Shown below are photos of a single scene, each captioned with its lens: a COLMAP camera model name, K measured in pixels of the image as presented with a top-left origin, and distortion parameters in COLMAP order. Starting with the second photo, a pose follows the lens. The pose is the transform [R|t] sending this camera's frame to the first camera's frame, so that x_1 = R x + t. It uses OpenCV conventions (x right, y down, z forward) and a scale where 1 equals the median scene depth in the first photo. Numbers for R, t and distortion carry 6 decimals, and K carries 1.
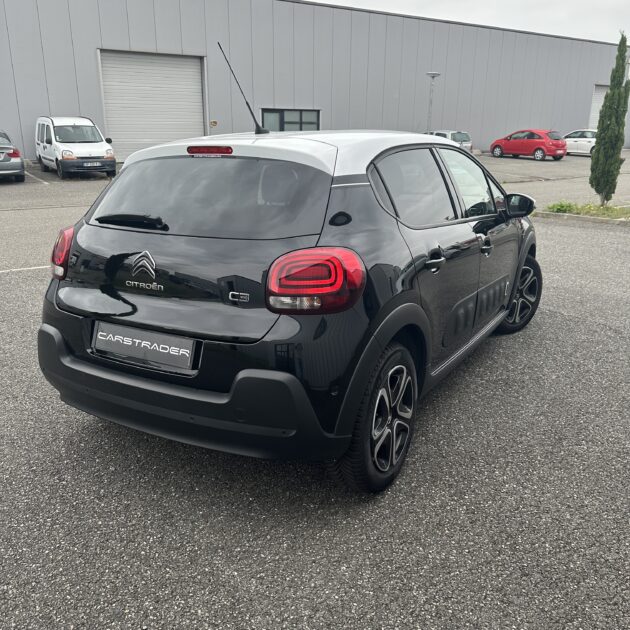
lens RADIAL K [[605.1, 0, 316.6], [0, 605.1, 299.7], [0, 0, 1]] dist [0.082317, -0.126763]
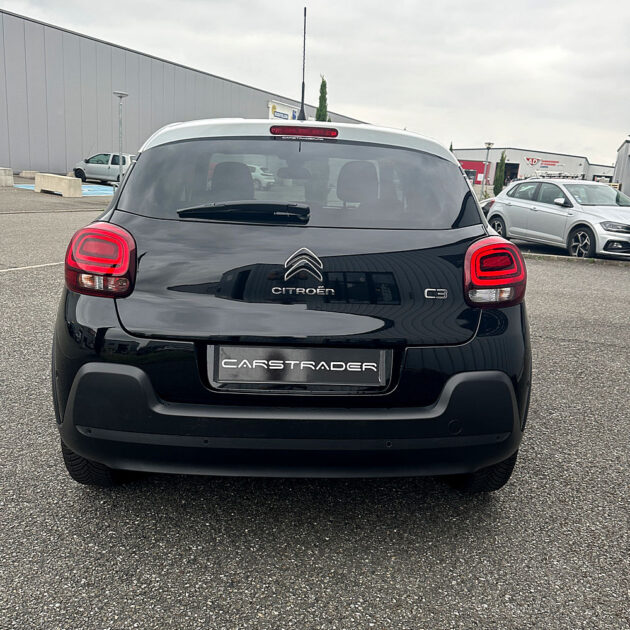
lens RADIAL K [[605.1, 0, 316.6], [0, 605.1, 299.7], [0, 0, 1]] dist [0.082317, -0.126763]
pose [[0.840070, -0.064052, 0.538683, -0.655357], [0.088935, 0.995831, -0.020285, 0.005525], [-0.535138, 0.064949, 0.842264, 0.306744]]
